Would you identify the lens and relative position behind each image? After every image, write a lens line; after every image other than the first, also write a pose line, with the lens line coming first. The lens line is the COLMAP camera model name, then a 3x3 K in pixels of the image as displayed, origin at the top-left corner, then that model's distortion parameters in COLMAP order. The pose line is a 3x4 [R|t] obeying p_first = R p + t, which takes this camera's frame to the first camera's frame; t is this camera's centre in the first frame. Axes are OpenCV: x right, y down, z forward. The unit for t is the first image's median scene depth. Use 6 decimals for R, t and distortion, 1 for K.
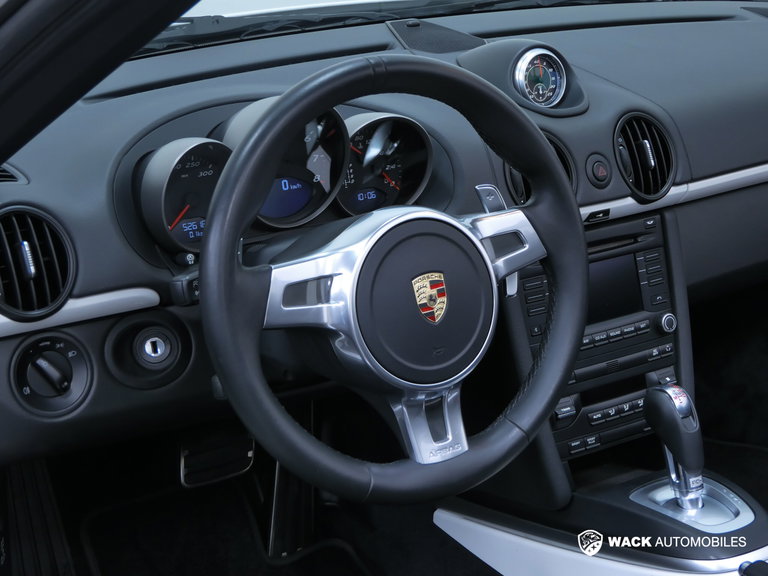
lens RADIAL K [[1556.3, 0, 384.0], [0, 1556.3, 288.0], [0, 0, 1]] dist [-0.002351, 0.111822]
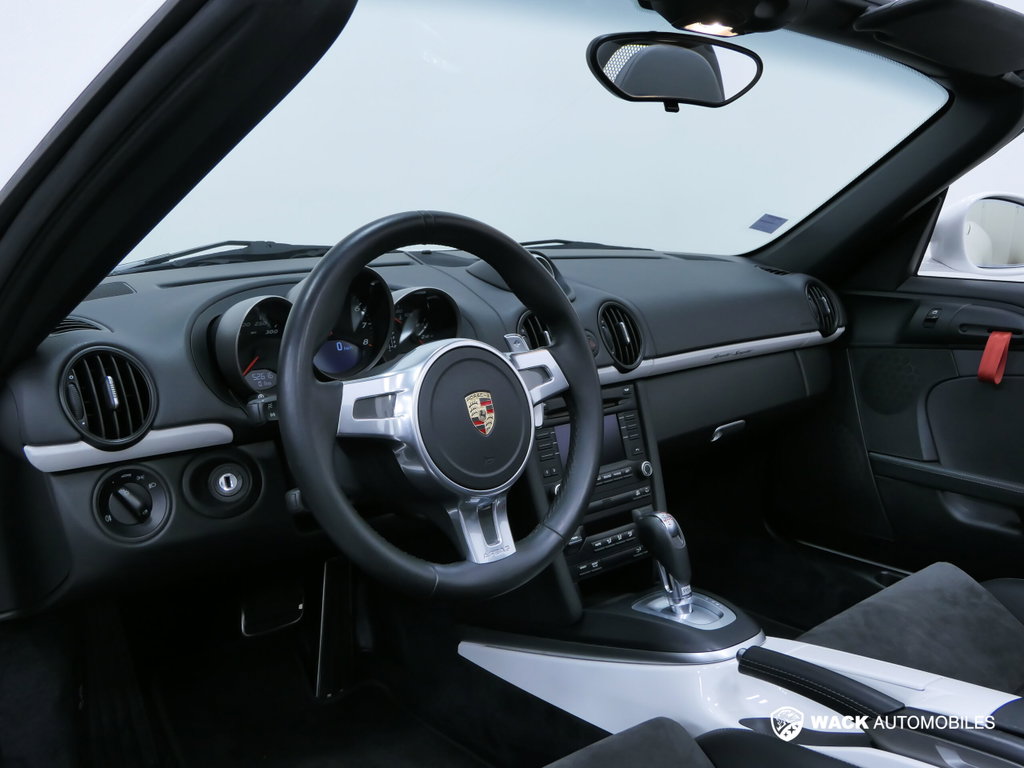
lens RADIAL K [[1047.9, 0, 512.0], [0, 1047.9, 384.0], [0, 0, 1]] dist [0.017563, -0.004638]
pose [[0.988211, -0.025651, 0.150932, -0.057049], [0.049687, 0.986235, -0.157707, 0.097111], [-0.144809, 0.163347, 0.975883, 0.219496]]
